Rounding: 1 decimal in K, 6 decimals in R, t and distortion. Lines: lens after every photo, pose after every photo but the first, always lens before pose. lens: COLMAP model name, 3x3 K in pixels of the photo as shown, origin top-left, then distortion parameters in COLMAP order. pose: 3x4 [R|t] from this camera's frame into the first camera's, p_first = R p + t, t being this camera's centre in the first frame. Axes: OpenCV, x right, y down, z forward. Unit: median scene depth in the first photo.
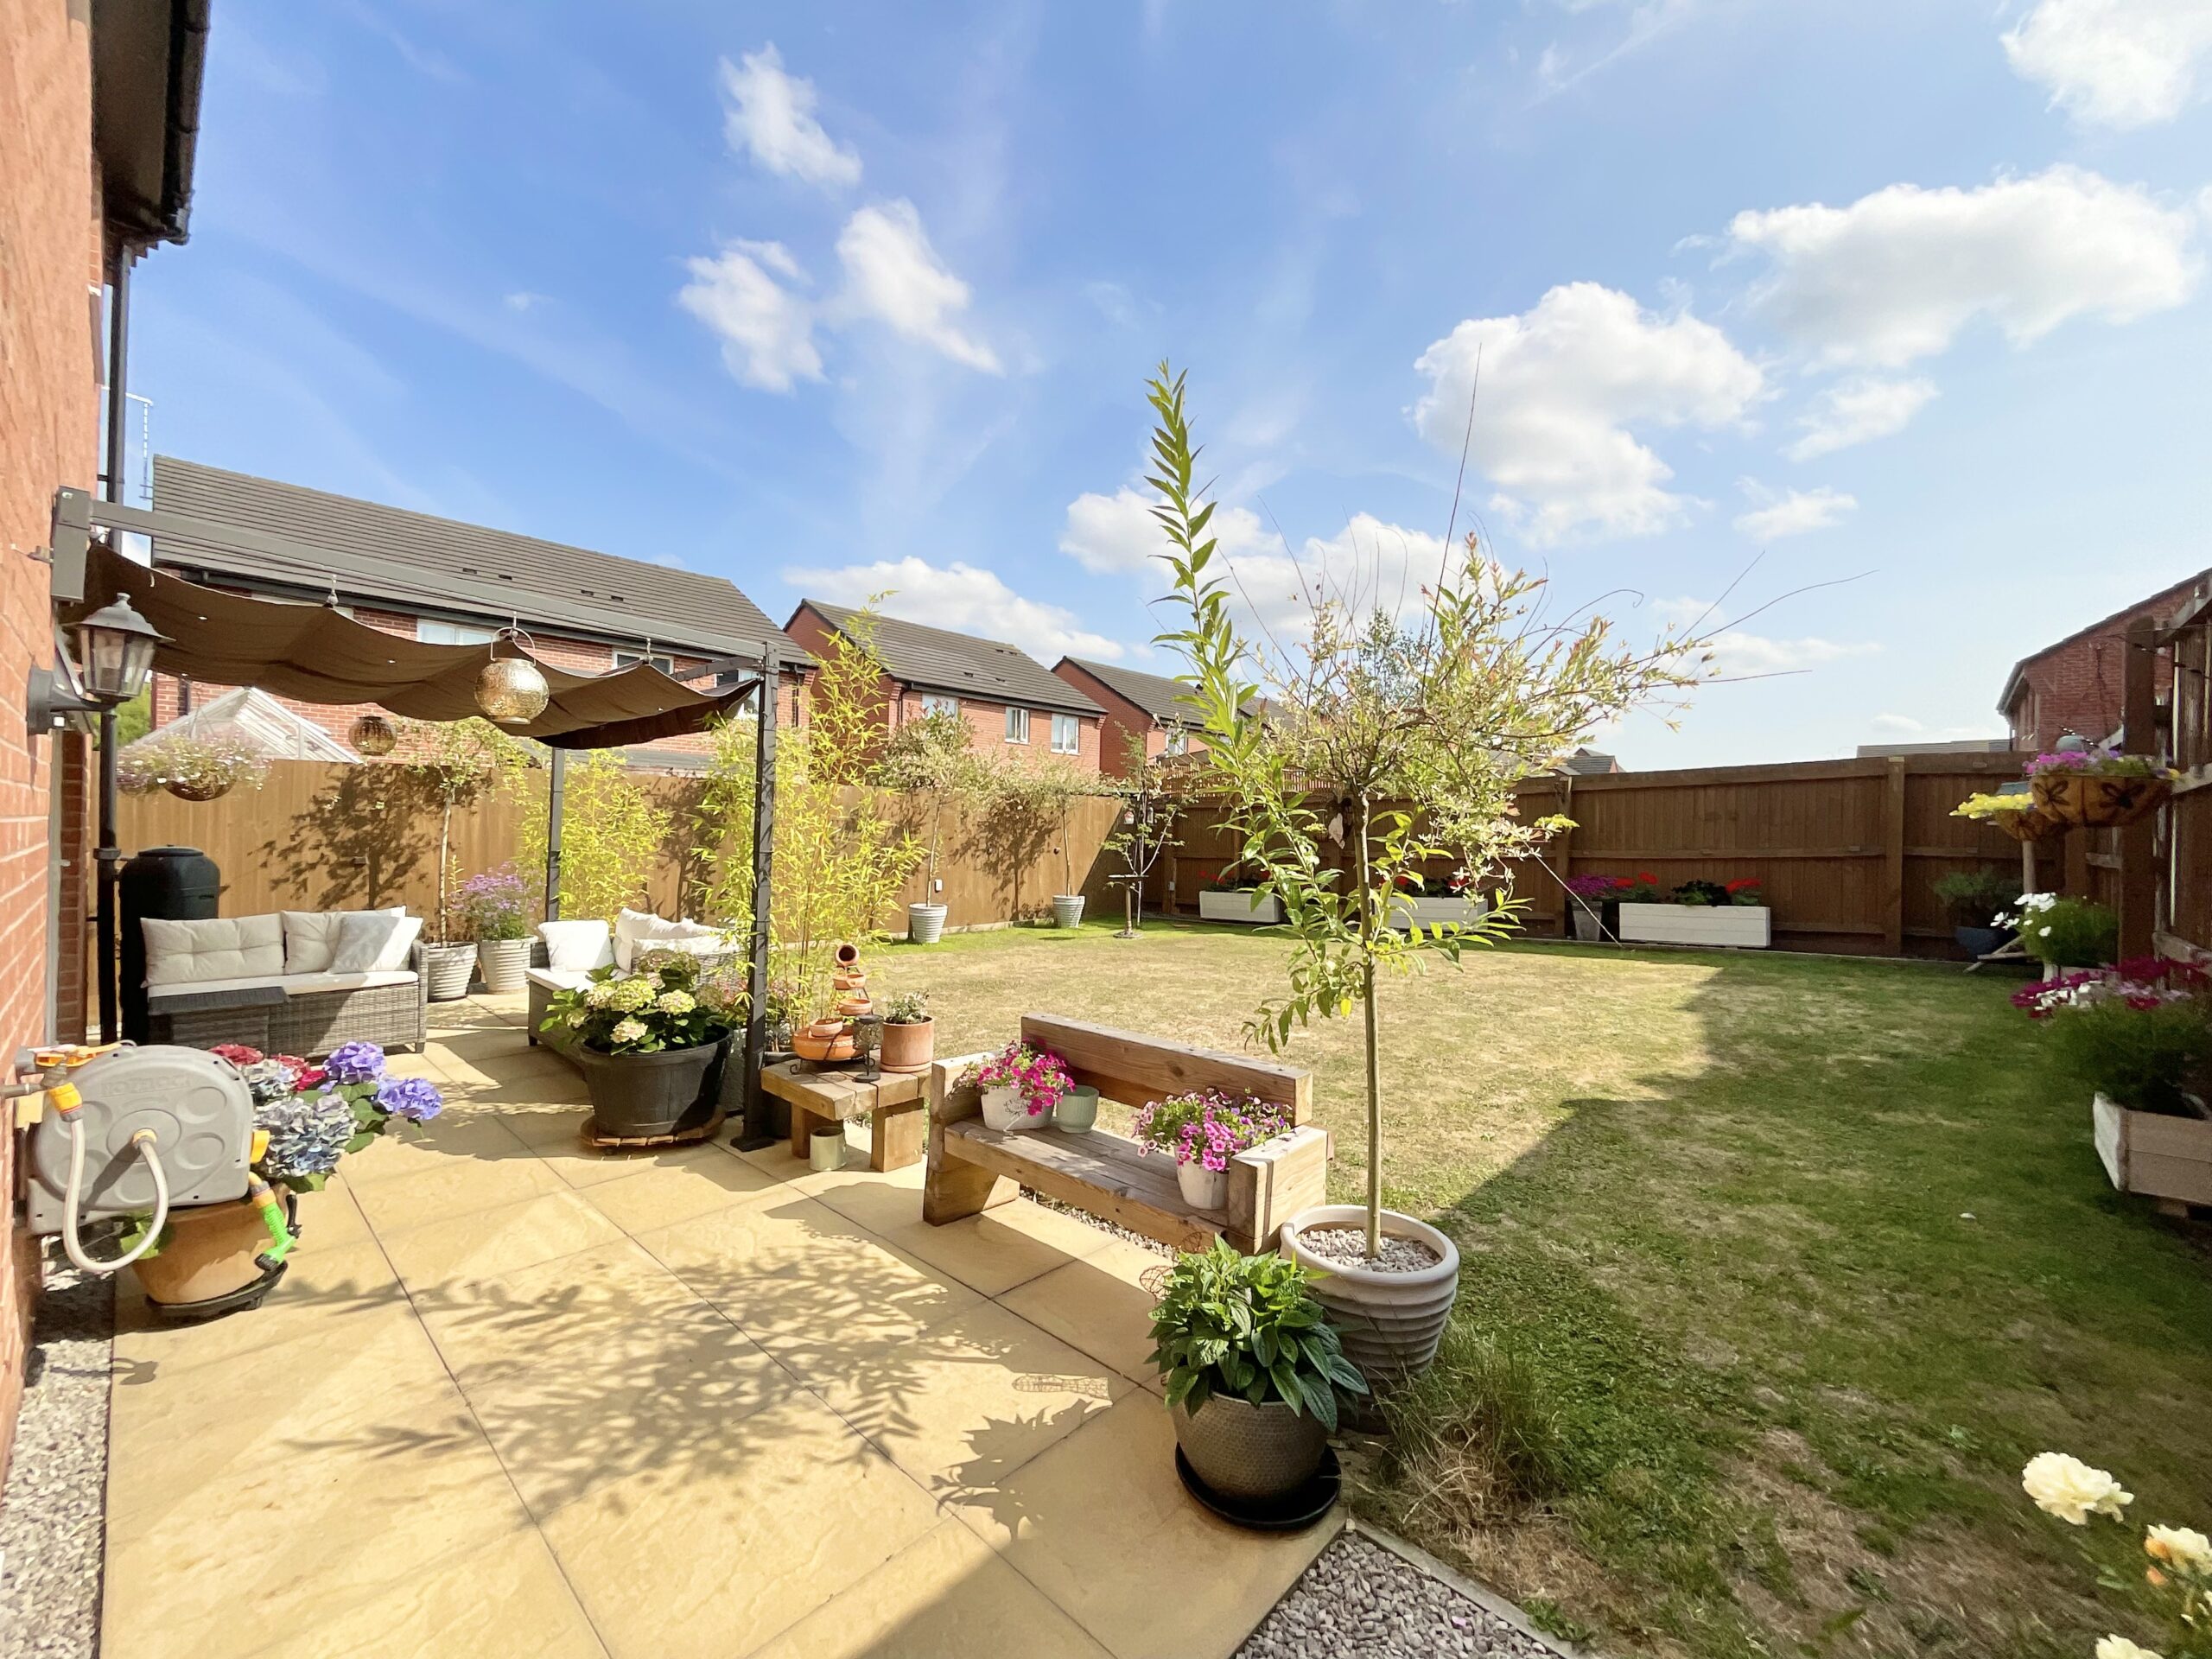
lens RADIAL K [[898.3, 0, 1104.1], [0, 898.3, 833.2], [0, 0, 1]] dist [0.000641, 0.000699]
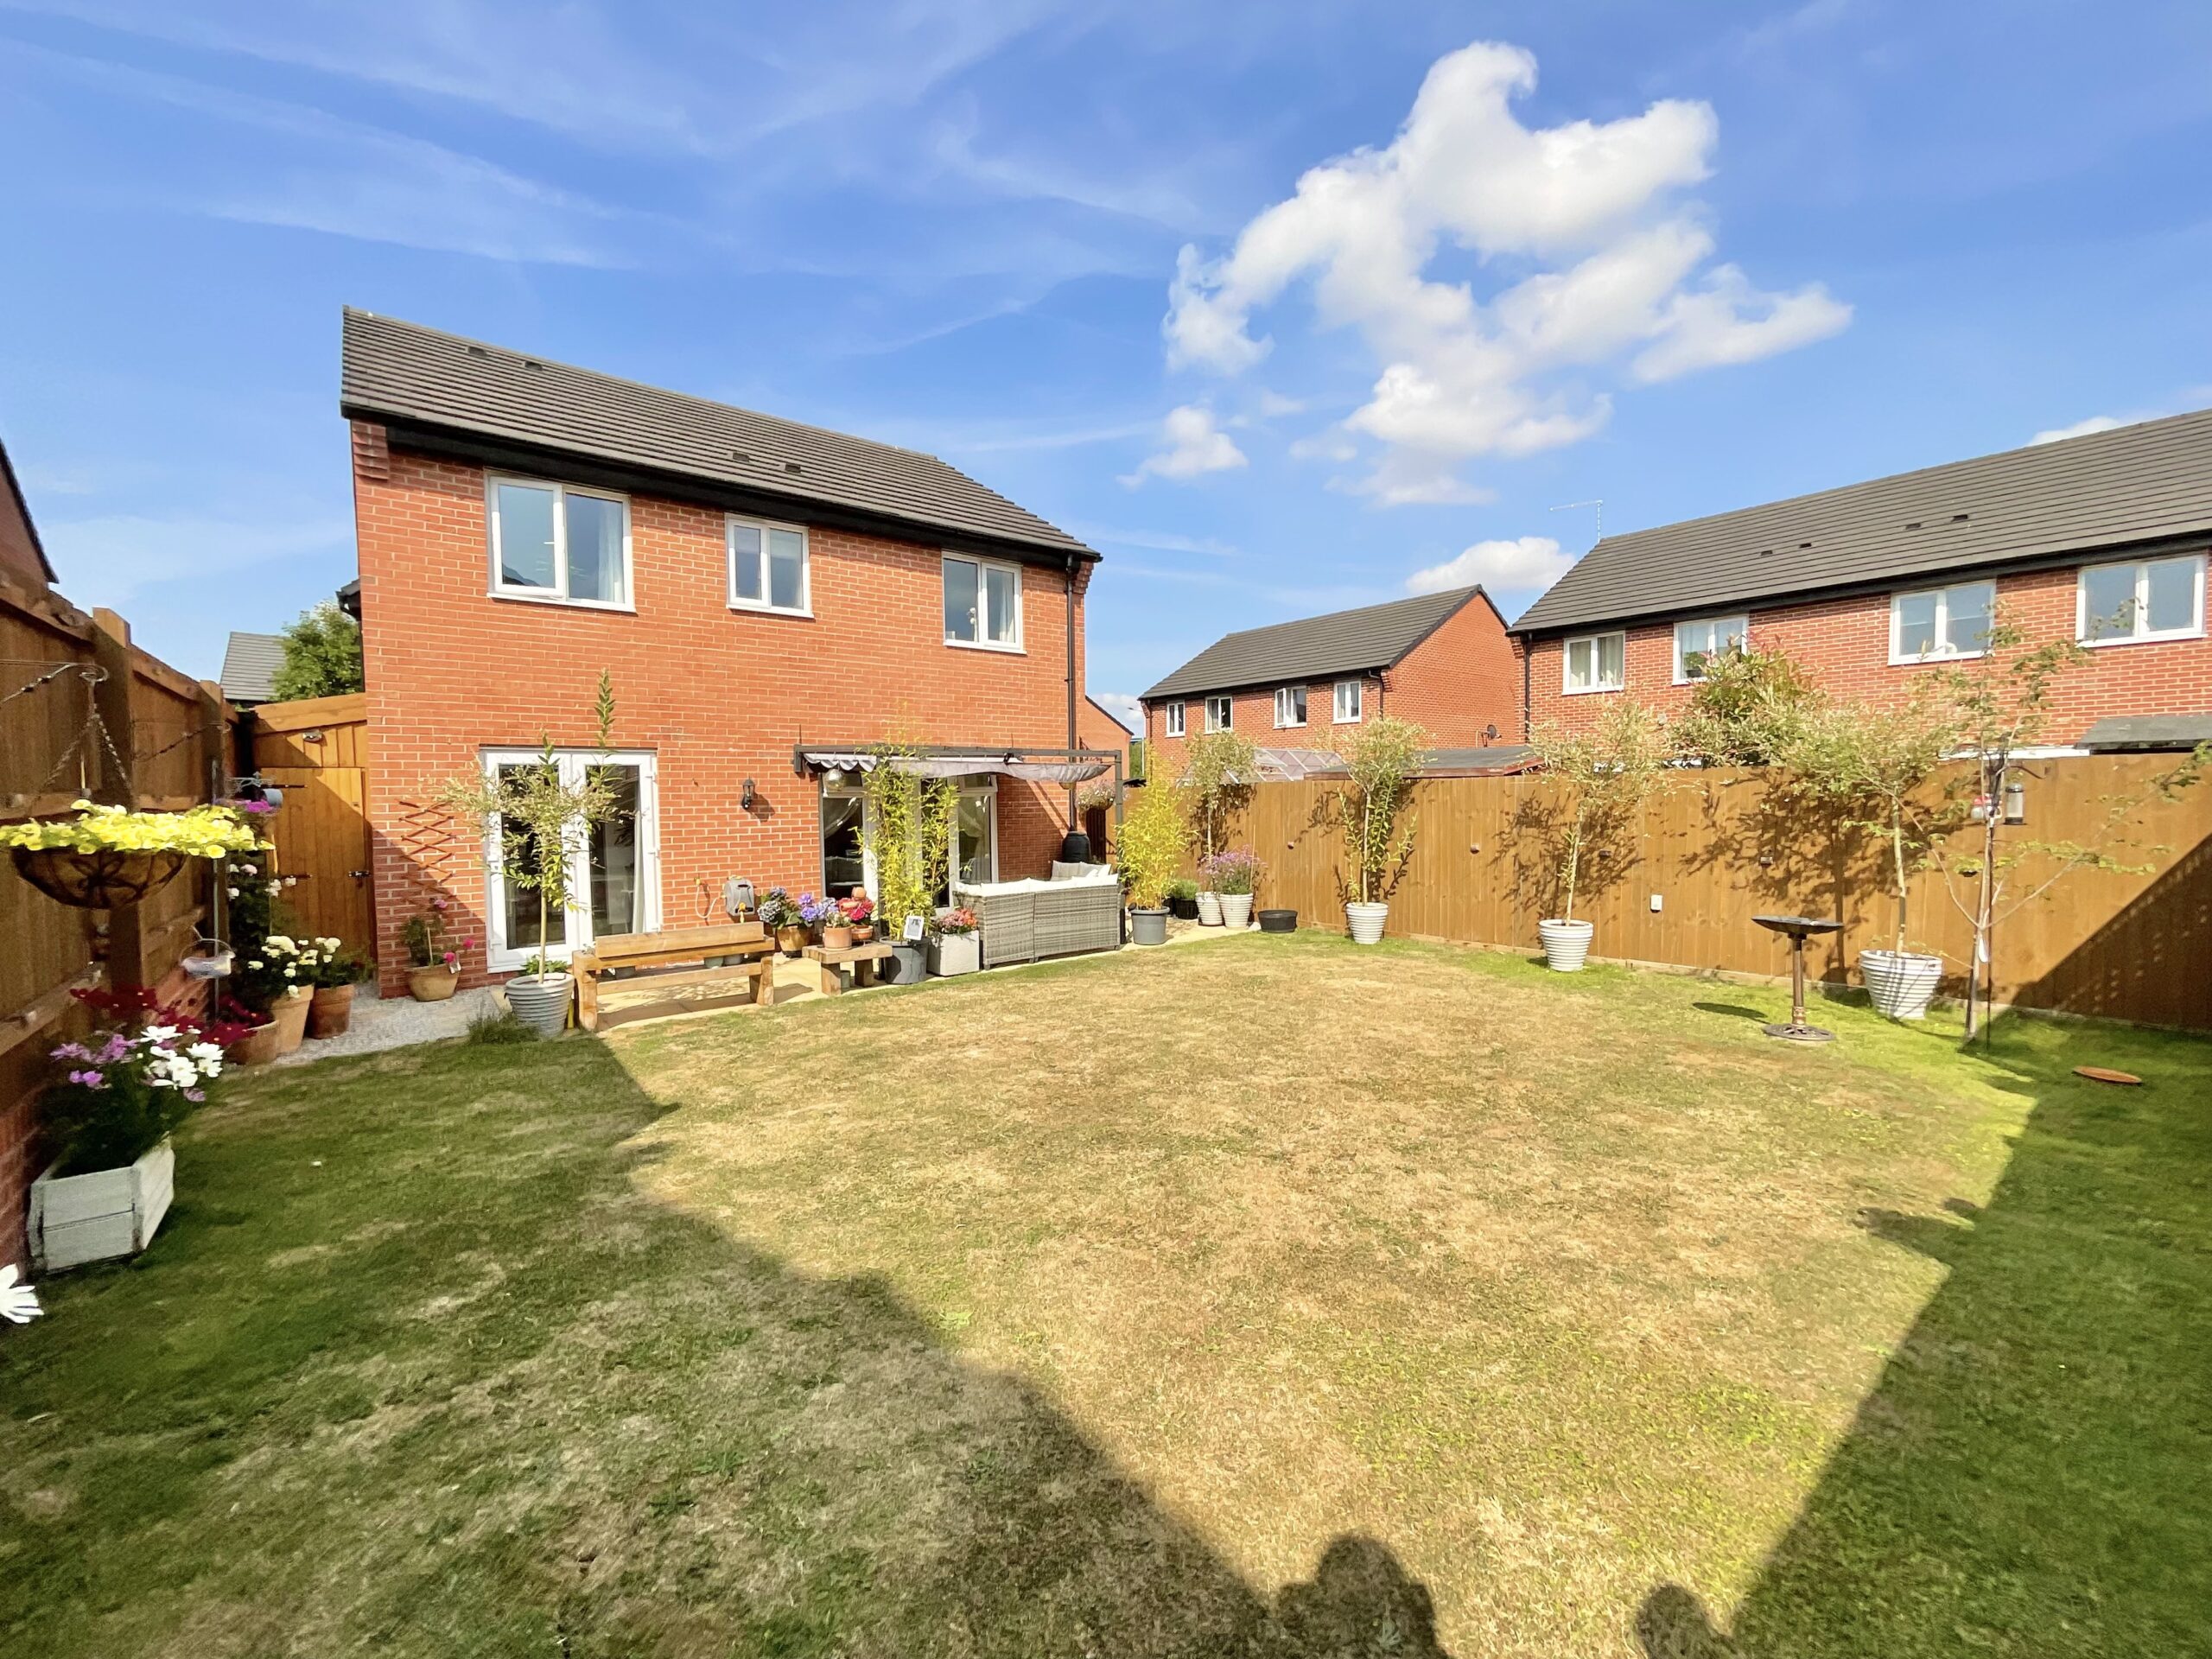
lens RADIAL K [[898.3, 0, 1099.5], [0, 898.3, 827.3], [0, 0, 1]] dist [0.000641, 0.000699]
pose [[-0.149891, 0.016734, -0.988561, 0.963685], [0.003956, 0.999859, 0.016326, -0.025894], [0.988695, -0.001464, -0.149936, 1.077479]]
